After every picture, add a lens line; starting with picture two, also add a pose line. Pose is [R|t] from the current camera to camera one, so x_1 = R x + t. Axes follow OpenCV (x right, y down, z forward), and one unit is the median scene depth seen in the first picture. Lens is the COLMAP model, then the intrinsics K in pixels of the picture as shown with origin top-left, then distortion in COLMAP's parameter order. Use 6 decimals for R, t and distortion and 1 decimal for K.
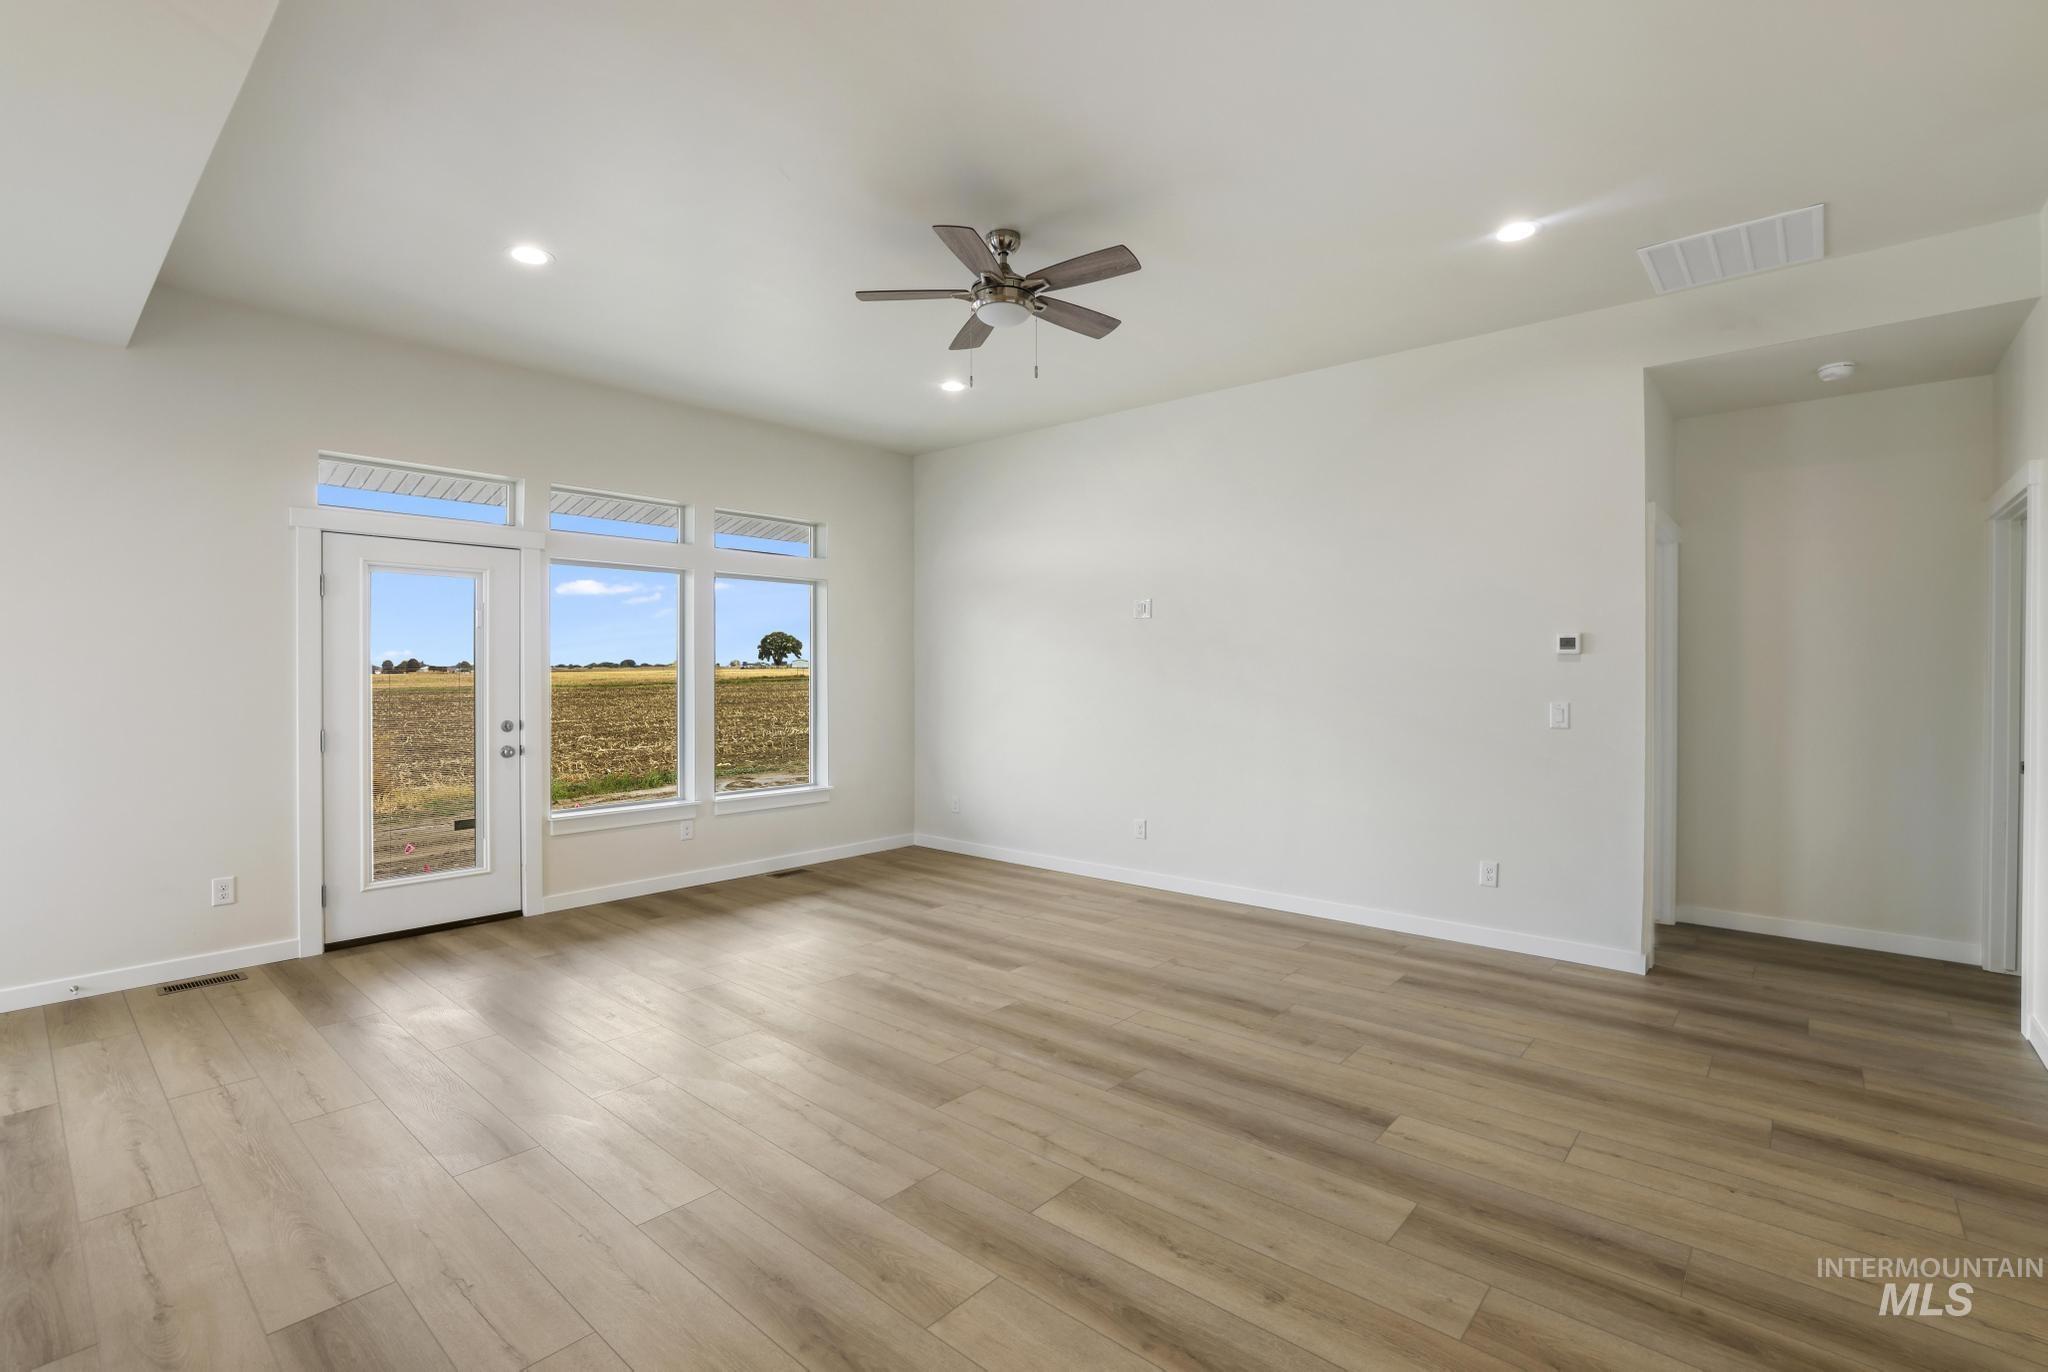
lens RADIAL K [[909.8, 0, 1021.1], [0, 909.8, 677.3], [0, 0, 1]] dist [-0.063803, 0.023436]
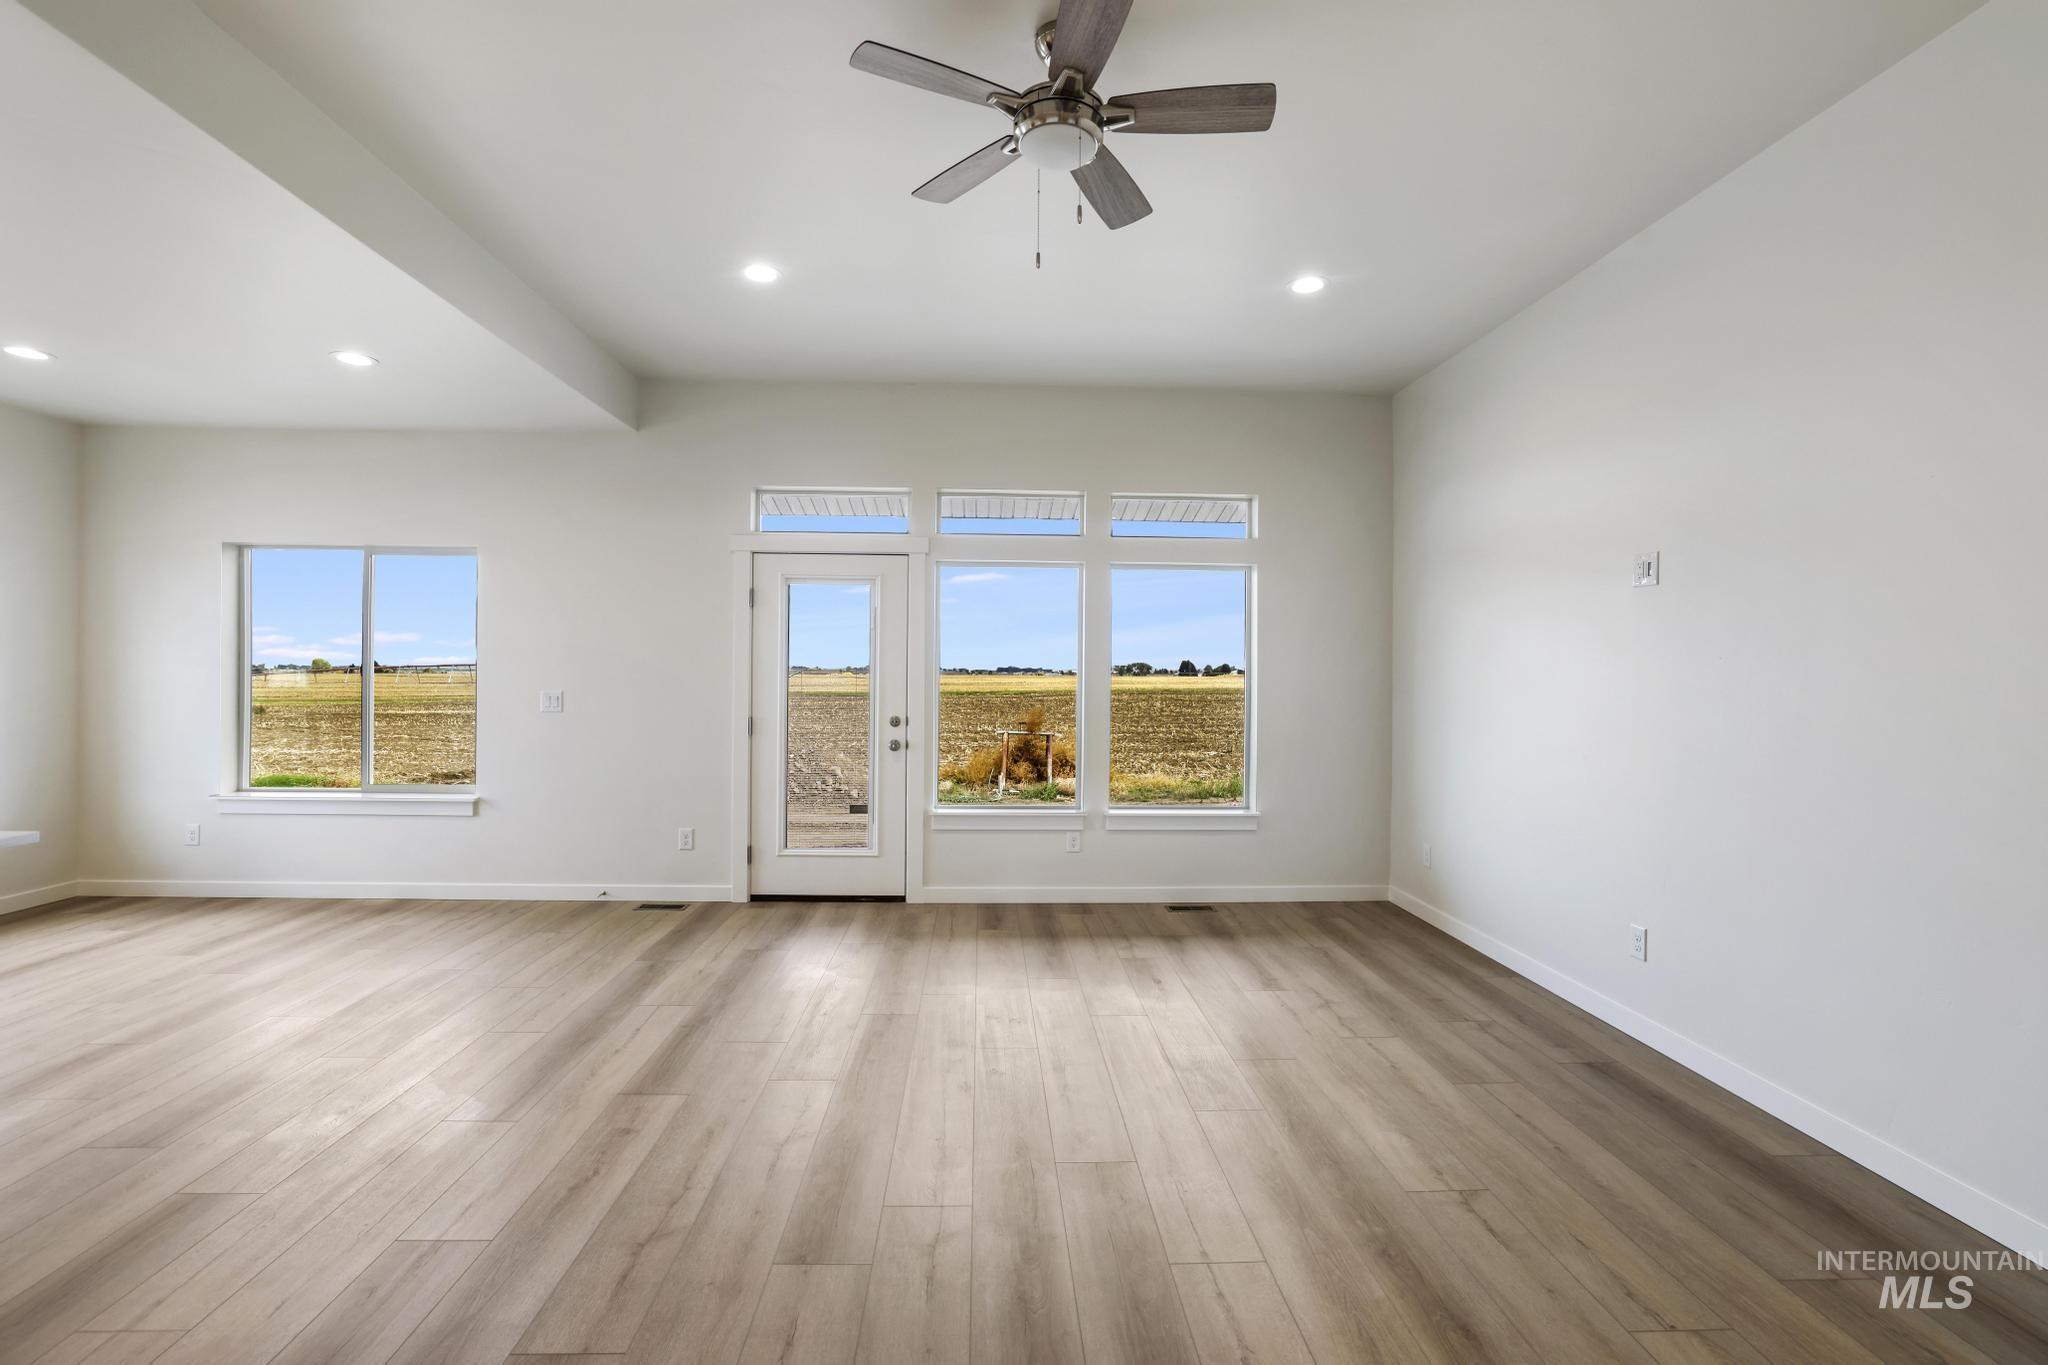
lens RADIAL K [[909.8, 0, 1021.1], [0, 909.8, 673.8], [0, 0, 1]] dist [-0.063803, 0.023436]
pose [[0.689911, 0.006221, -0.723868, 0.327642], [-0.013109, 0.999906, -0.003901, 0.000112], [0.723776, 0.012180, 0.689928, 0.375329]]
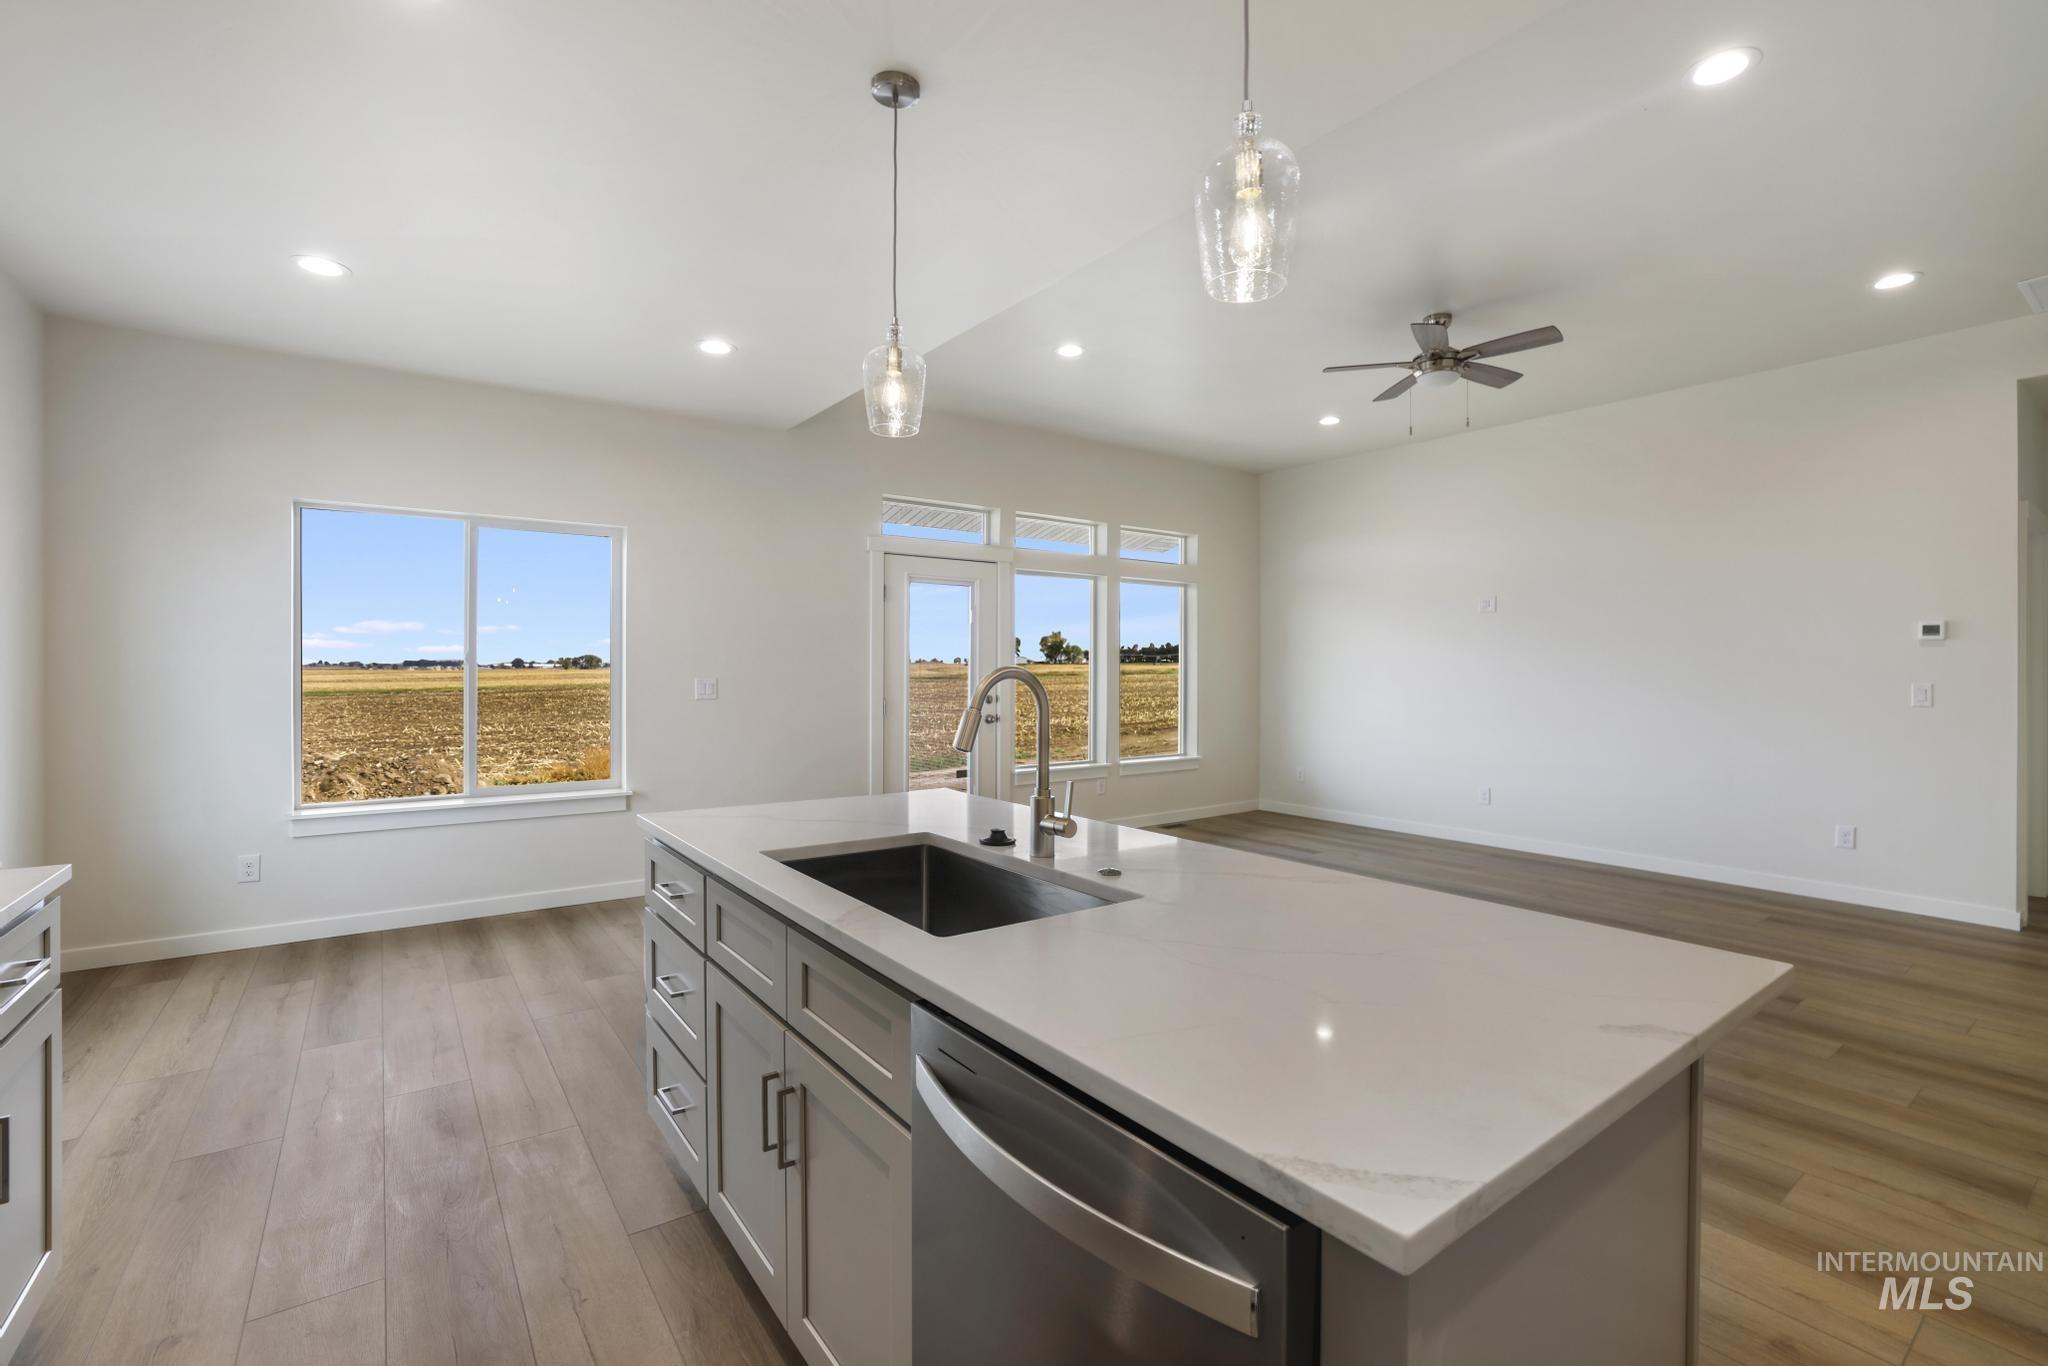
lens RADIAL K [[909.8, 0, 1021.1], [0, 909.8, 674.3], [0, 0, 1]] dist [-0.063803, 0.023436]
pose [[0.977862, 0.002076, -0.209243, -0.263856], [-0.002002, 0.999998, 0.000567, 0.018040], [0.209243, -0.000136, 0.977864, -0.298344]]
